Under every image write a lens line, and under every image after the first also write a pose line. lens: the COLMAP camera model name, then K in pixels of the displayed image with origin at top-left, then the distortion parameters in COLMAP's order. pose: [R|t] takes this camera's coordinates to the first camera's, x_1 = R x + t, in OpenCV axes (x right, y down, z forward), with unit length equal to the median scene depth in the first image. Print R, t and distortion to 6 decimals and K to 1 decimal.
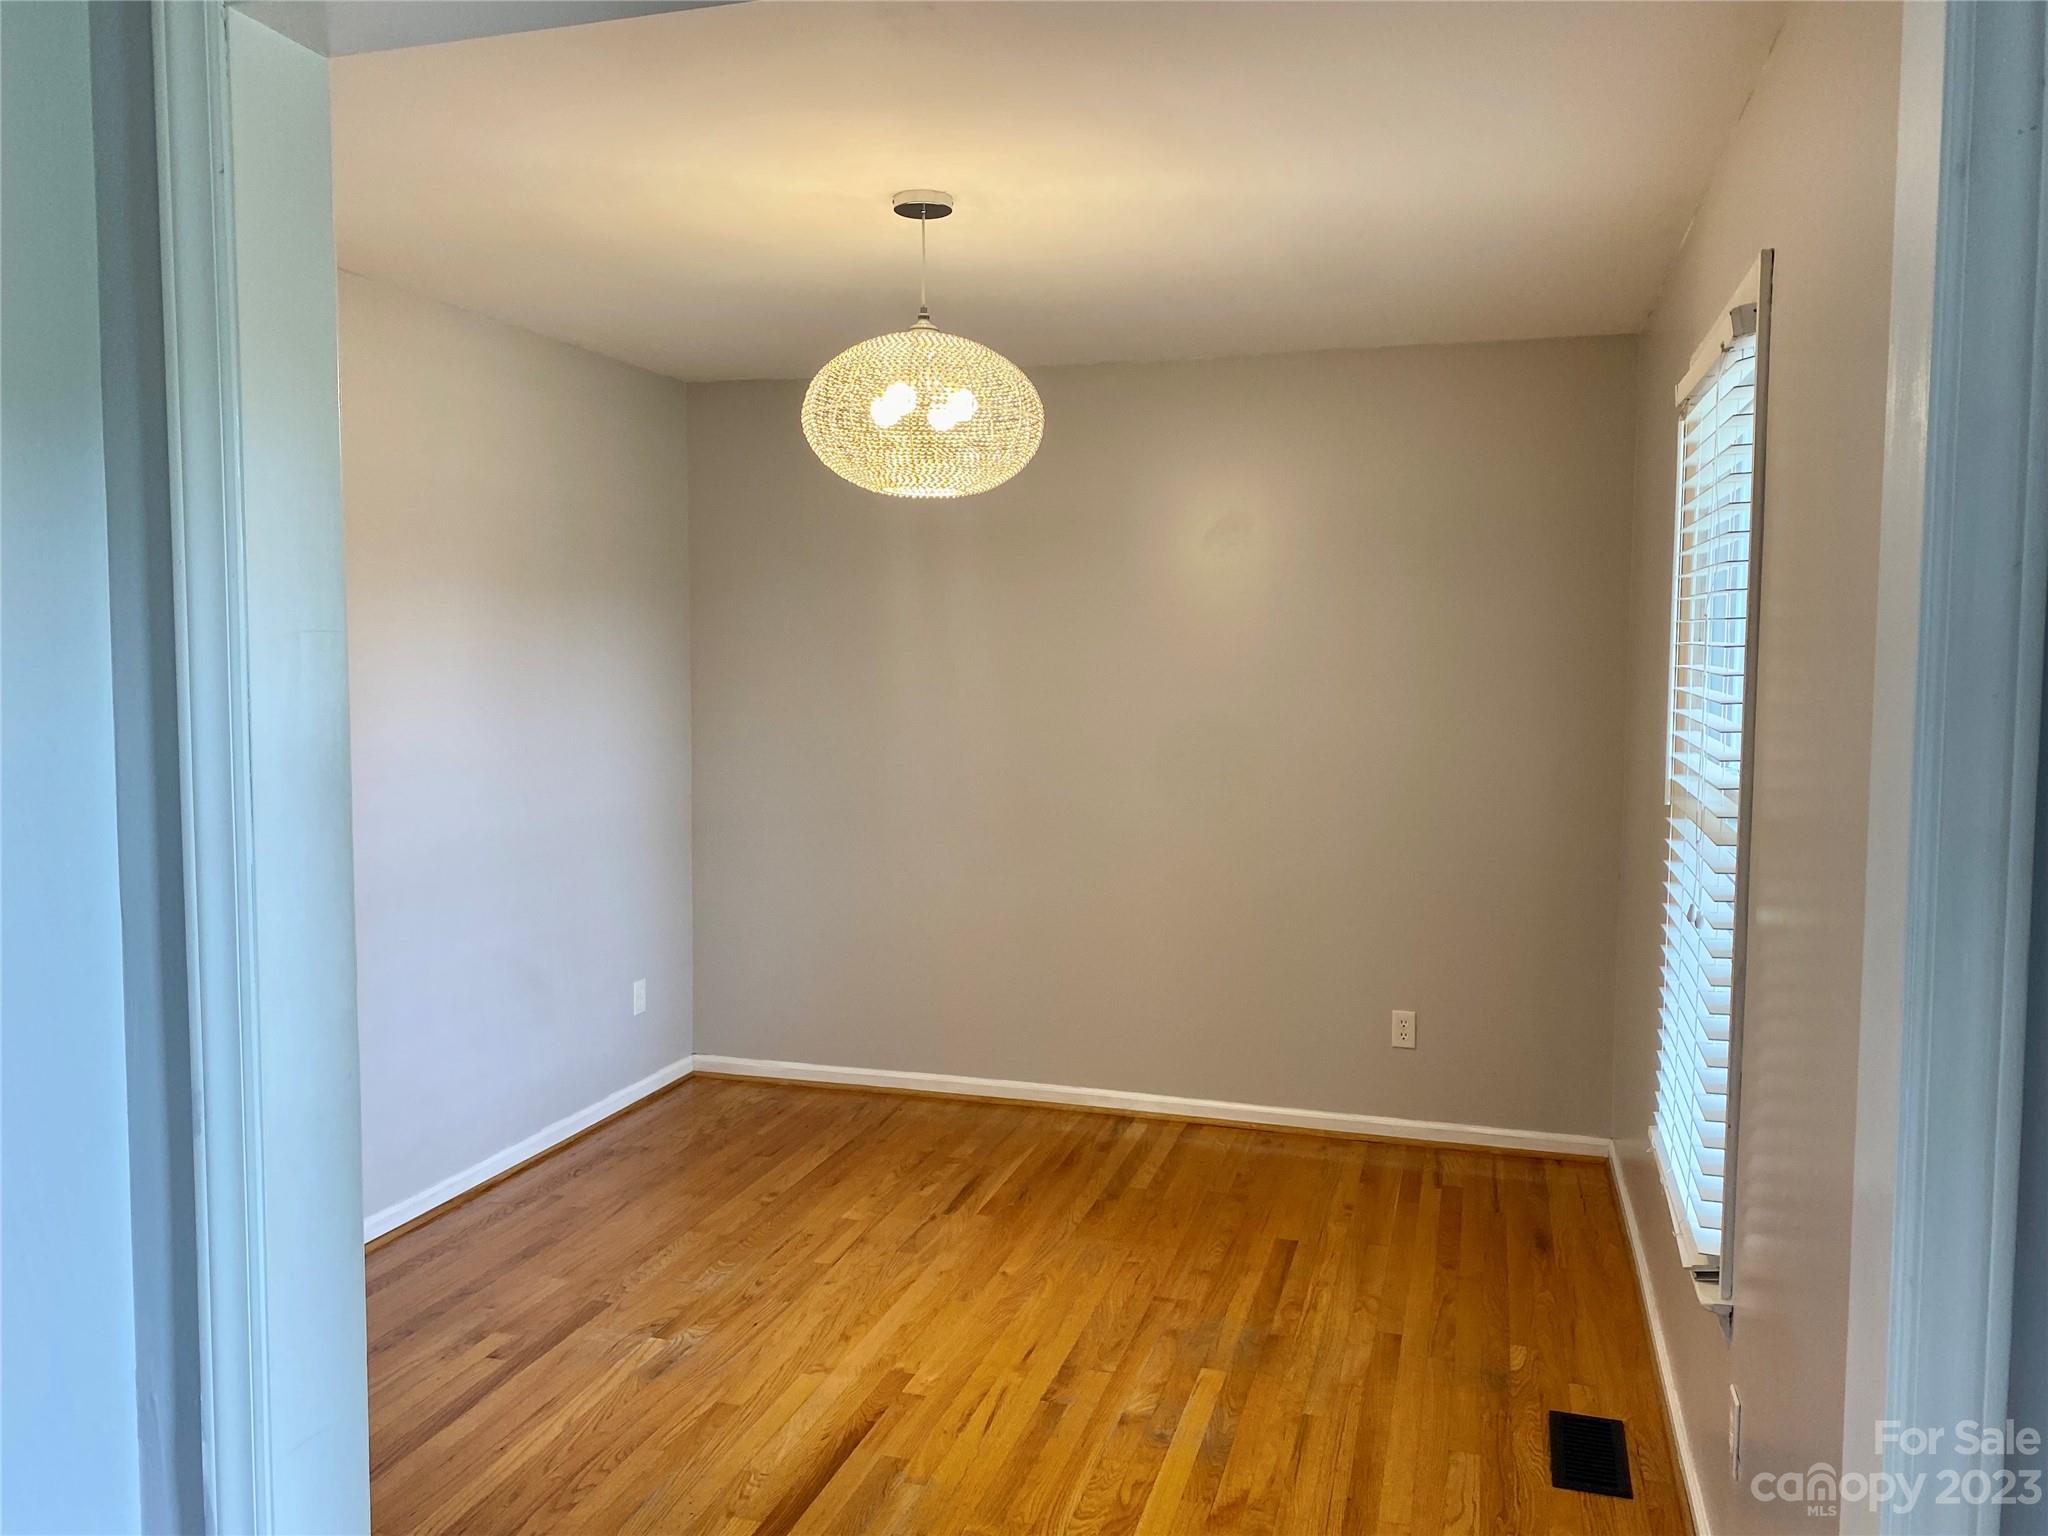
lens RADIAL K [[1543.8, 0, 1013.5], [0, 1543.8, 759.7], [0, 0, 1]] dist [0.120847, -0.167909]
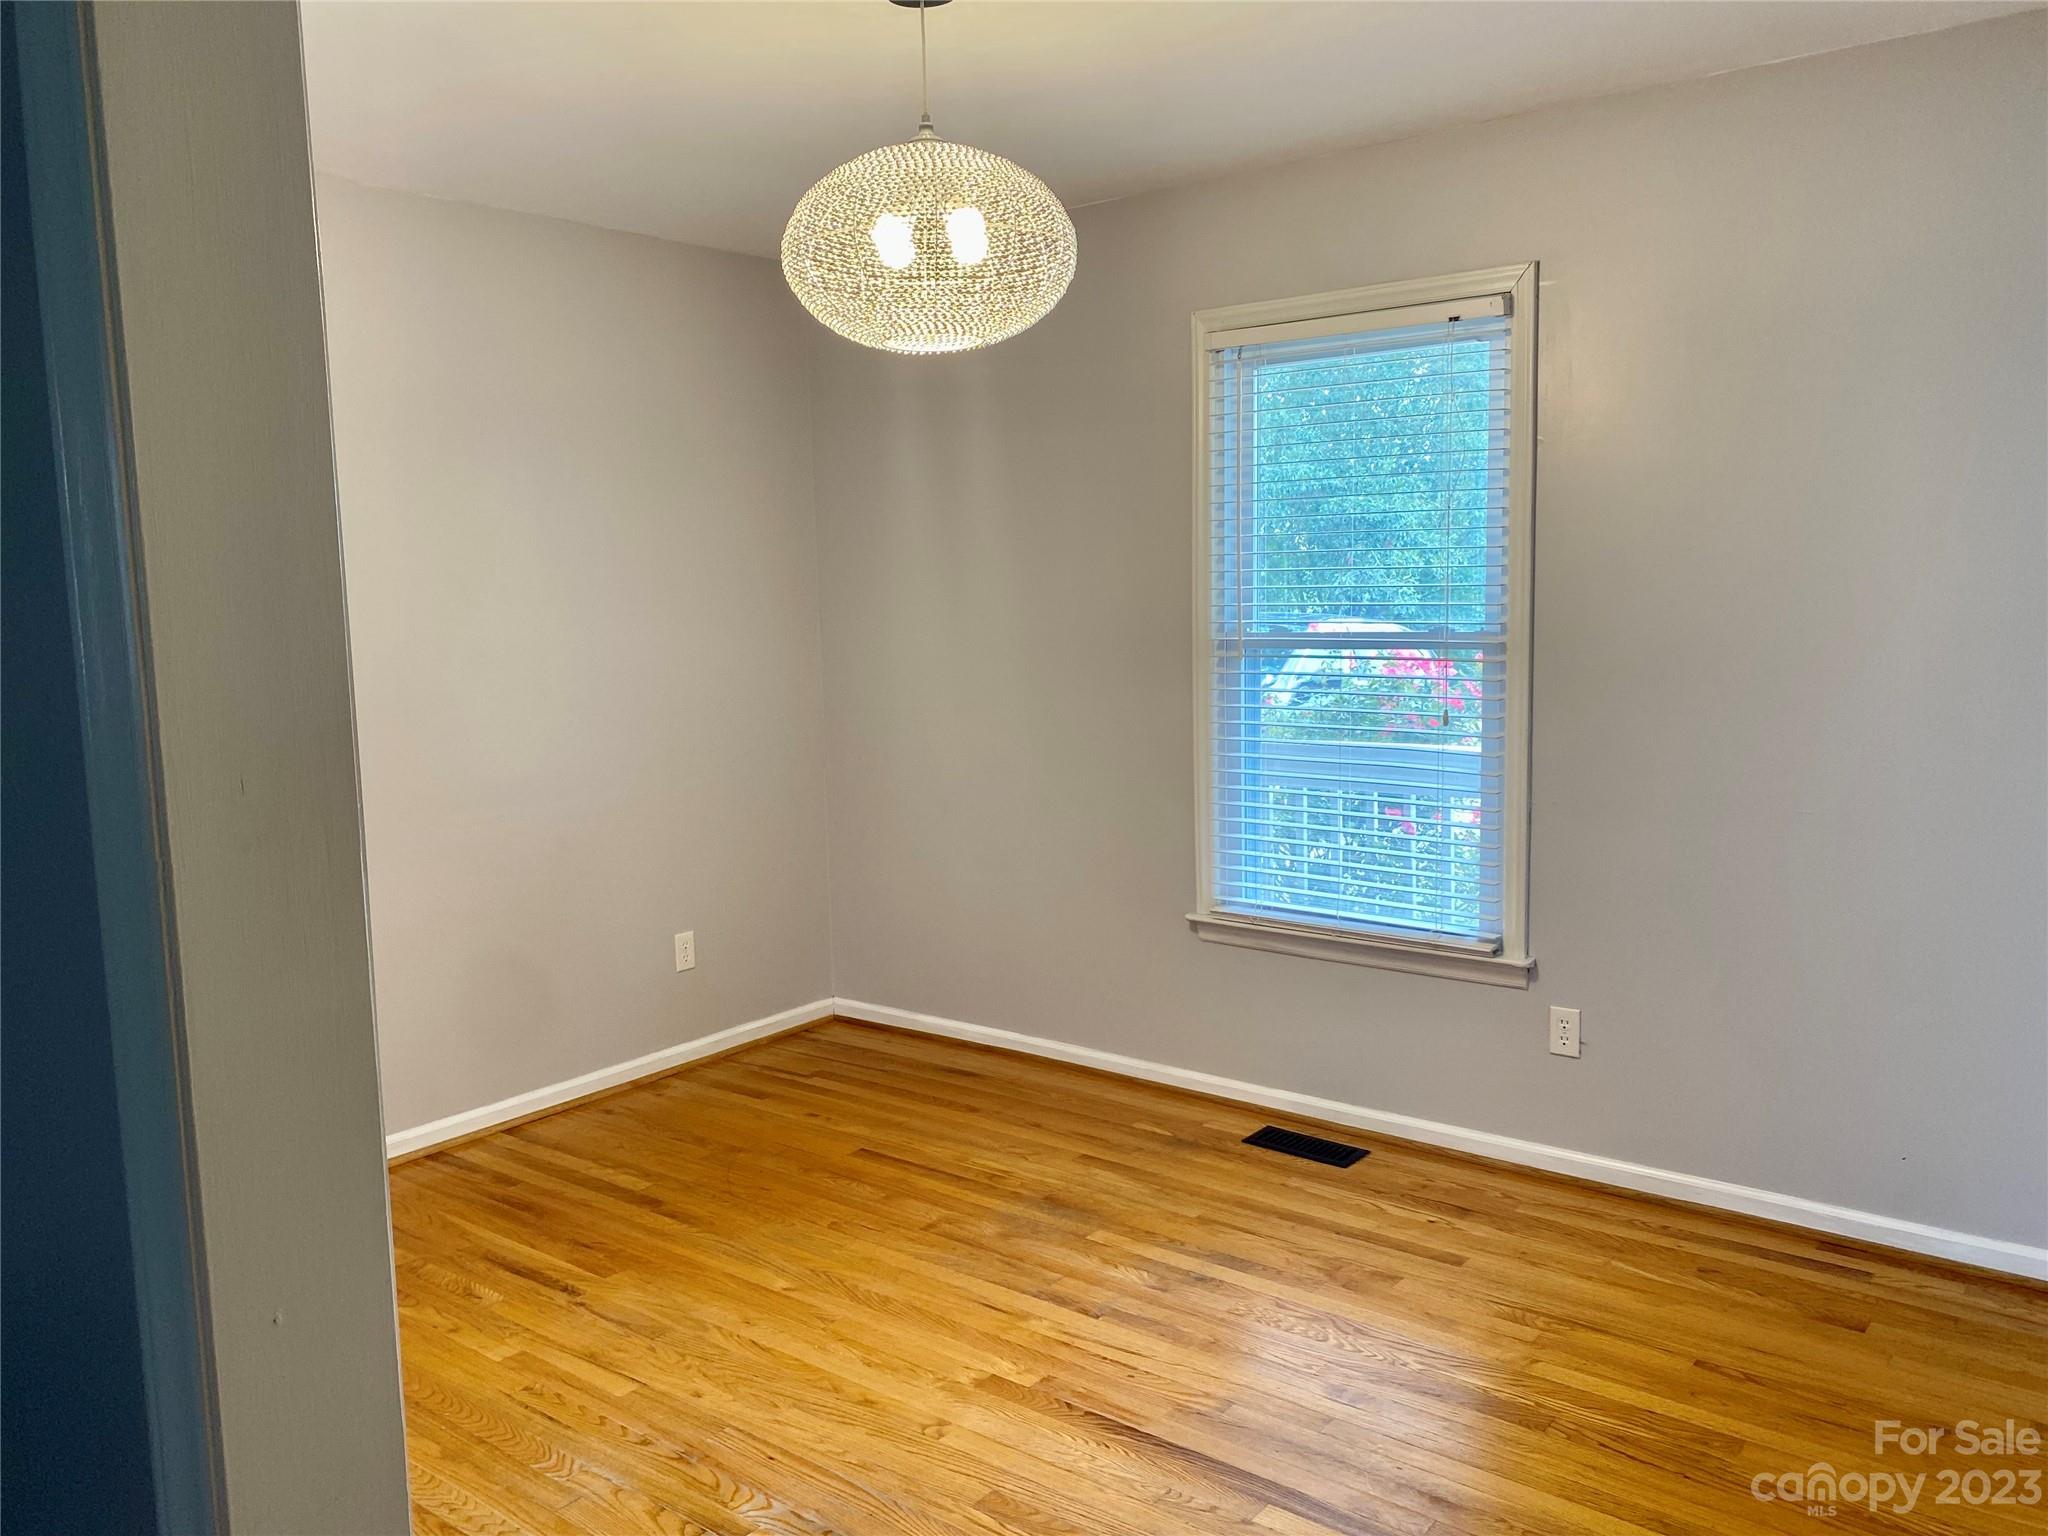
lens RADIAL K [[1543.8, 0, 1013.5], [0, 1543.8, 759.7], [0, 0, 1]] dist [0.120847, -0.167909]
pose [[0.391458, -0.122898, 0.911952, -0.671728], [0.093202, 0.991240, 0.093577, -0.021707], [-0.915464, 0.048364, 0.399483, 0.518567]]
